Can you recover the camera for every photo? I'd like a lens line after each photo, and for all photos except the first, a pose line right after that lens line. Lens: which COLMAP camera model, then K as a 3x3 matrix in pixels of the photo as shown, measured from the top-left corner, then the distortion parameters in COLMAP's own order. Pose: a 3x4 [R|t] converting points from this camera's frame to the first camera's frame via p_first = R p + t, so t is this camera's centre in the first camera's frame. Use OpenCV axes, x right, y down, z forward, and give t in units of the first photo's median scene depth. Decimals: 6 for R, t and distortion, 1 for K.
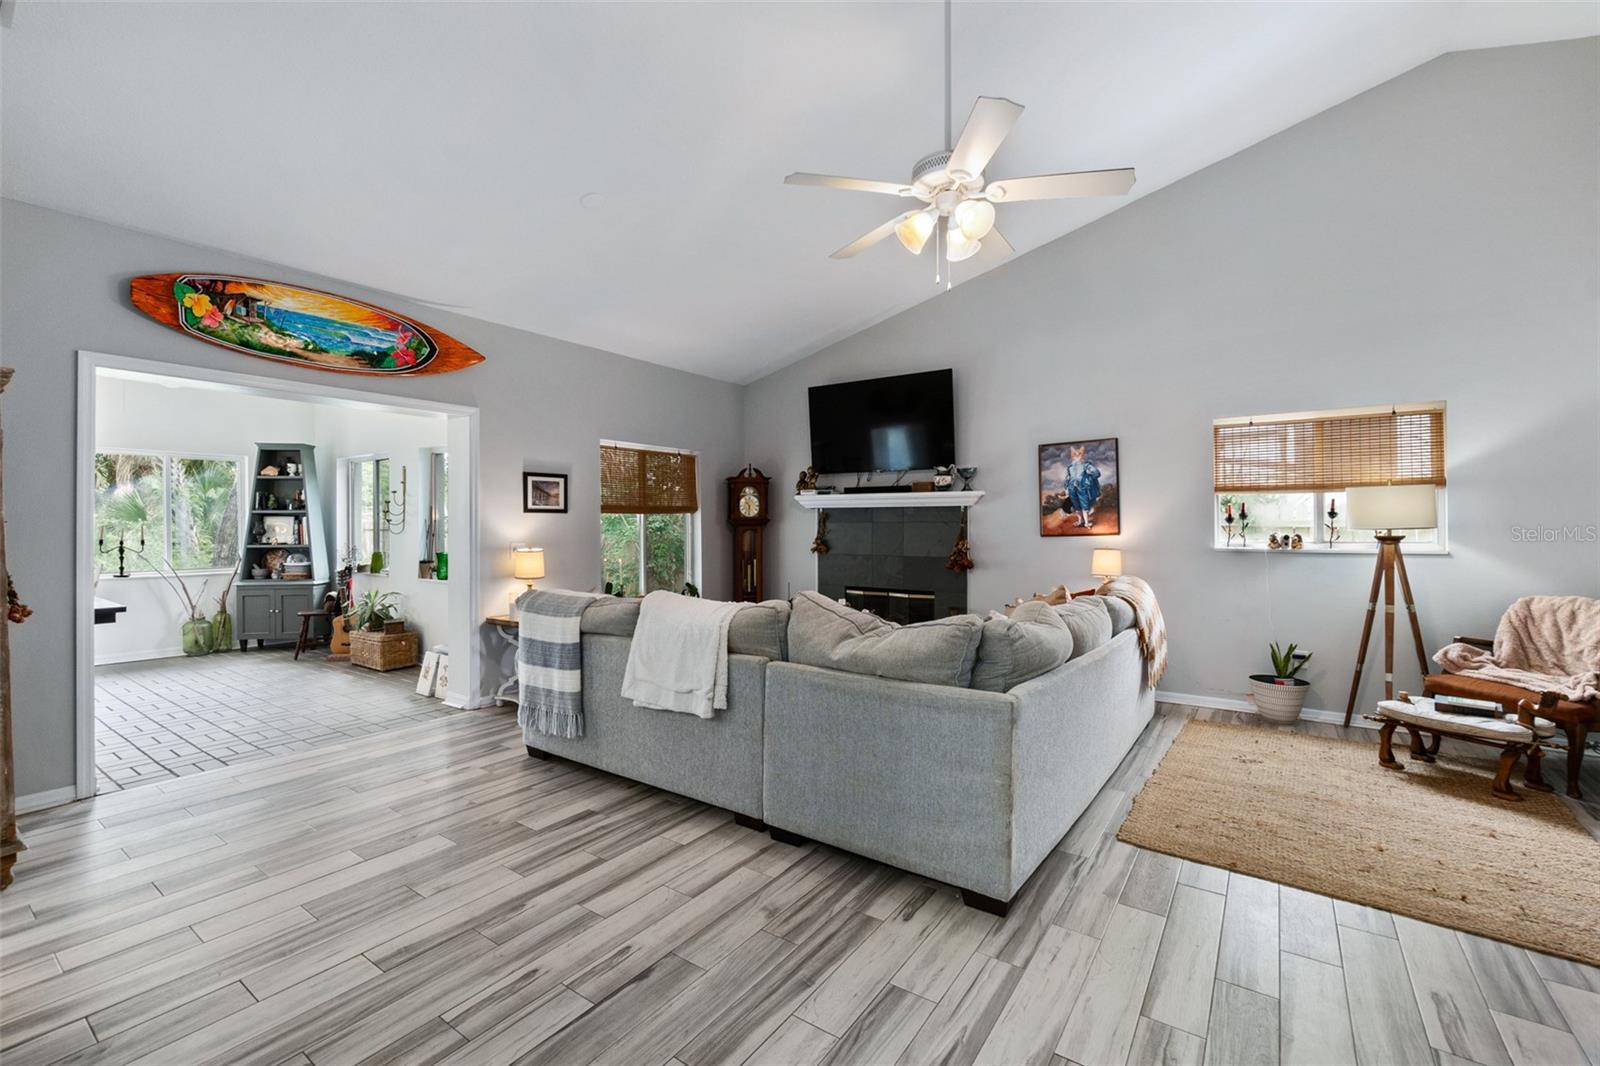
lens RADIAL K [[687.6, 0, 793.5], [0, 687.6, 524.5], [0, 0, 1]] dist [-0.005889, 0.001418]
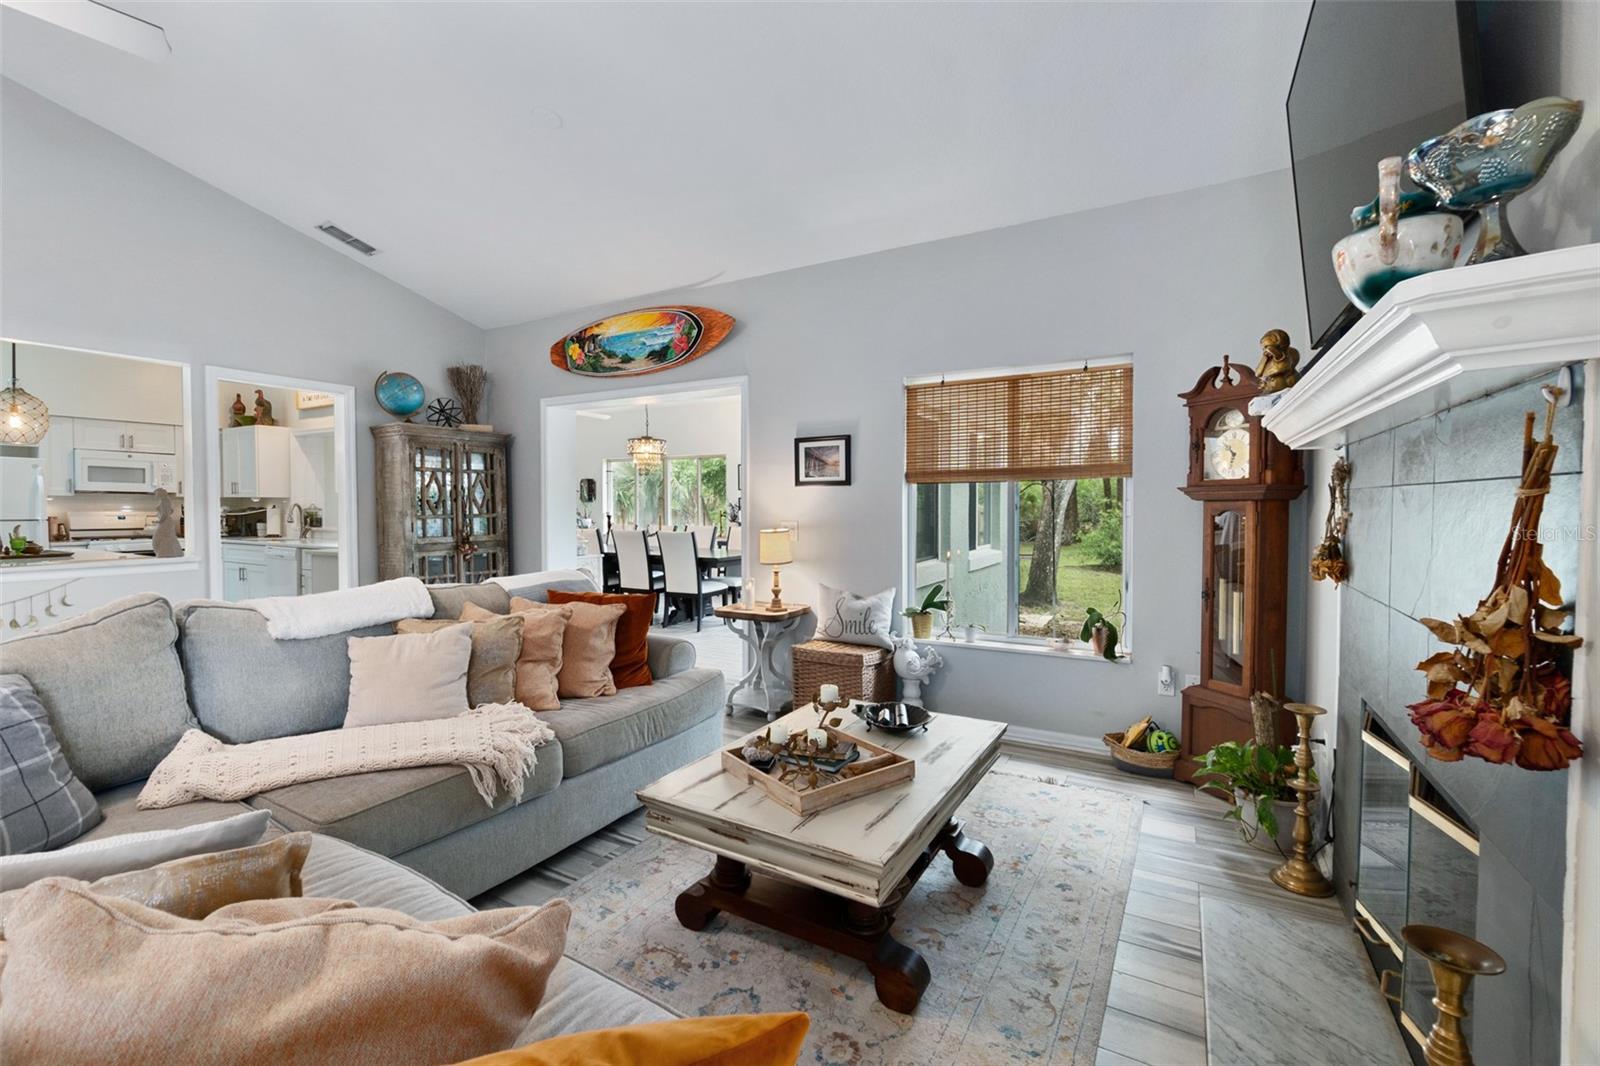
lens RADIAL K [[687.6, 0, 813.9], [0, 687.6, 531.6], [0, 0, 1]] dist [-0.005889, 0.001418]
pose [[0.093263, 0.038905, -0.994881, 0.429969], [0.000330, 0.999235, 0.039106, 0.004796], [0.995641, -0.003975, 0.093179, 0.893155]]
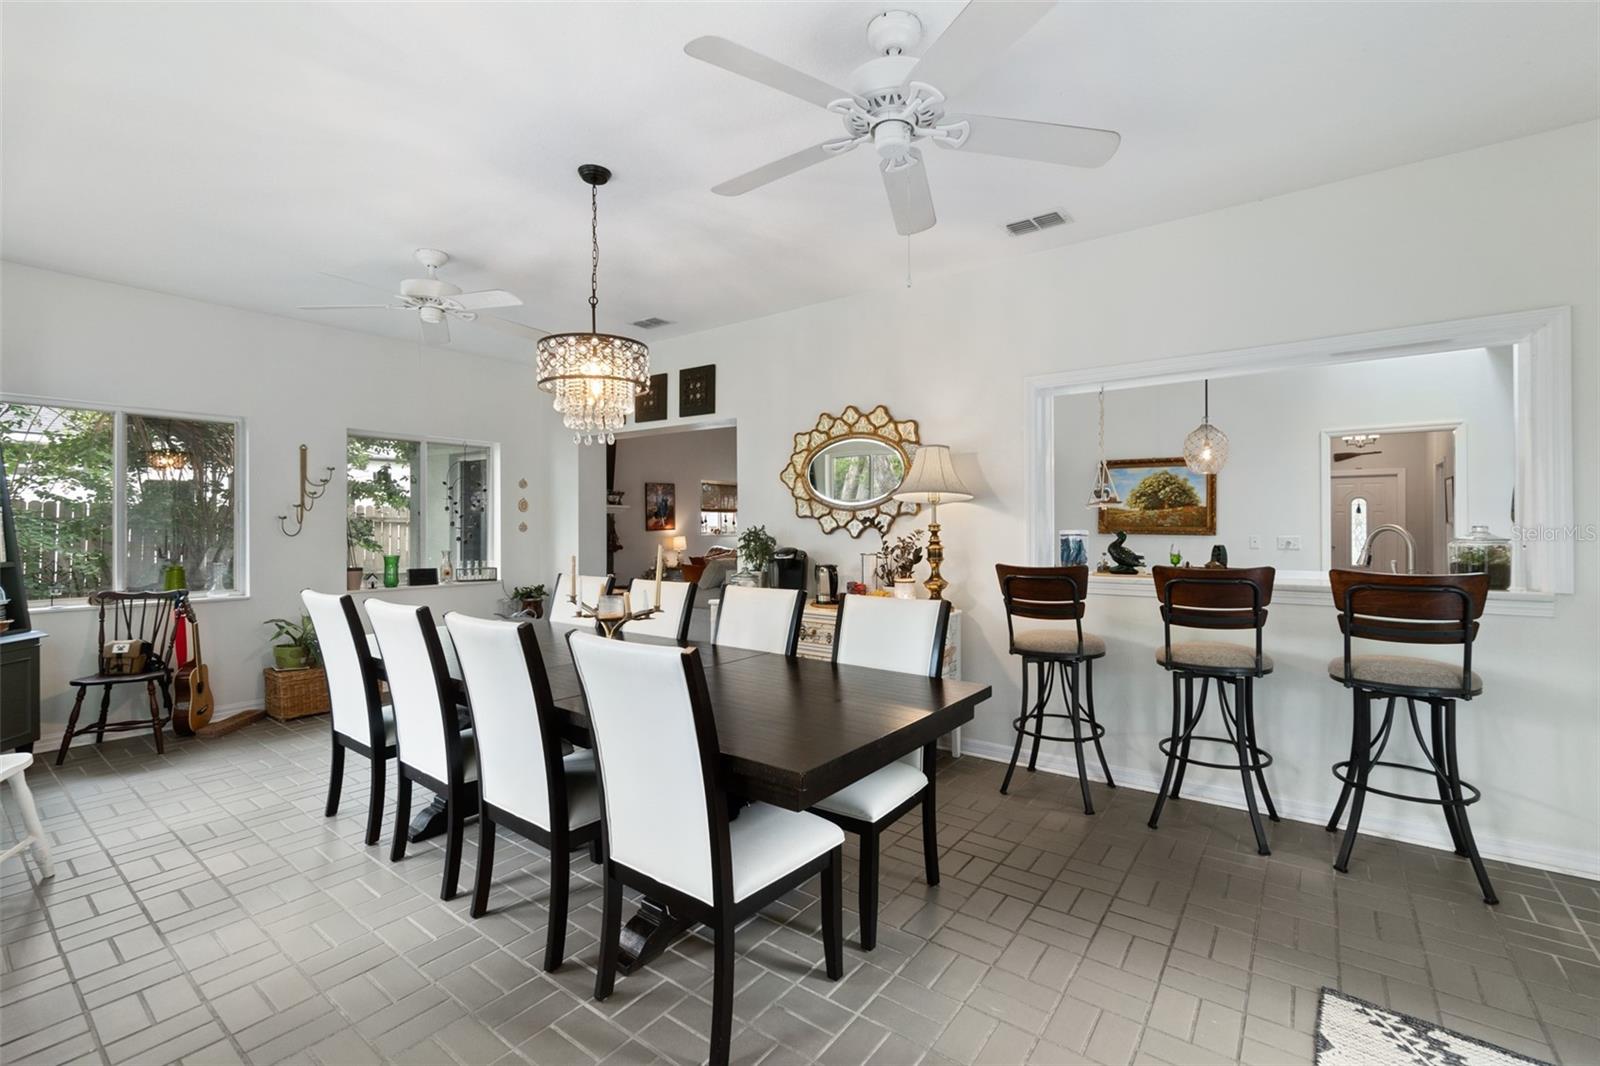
lens RADIAL K [[687.6, 0, 798.4], [0, 687.6, 524.3], [0, 0, 1]] dist [-0.005889, 0.001418]
pose [[0.028312, 0.001918, 0.999597, -1.572554], [-0.001566, 0.999997, -0.001875, 0.002482], [-0.999598, -0.001512, 0.028315, 0.534591]]
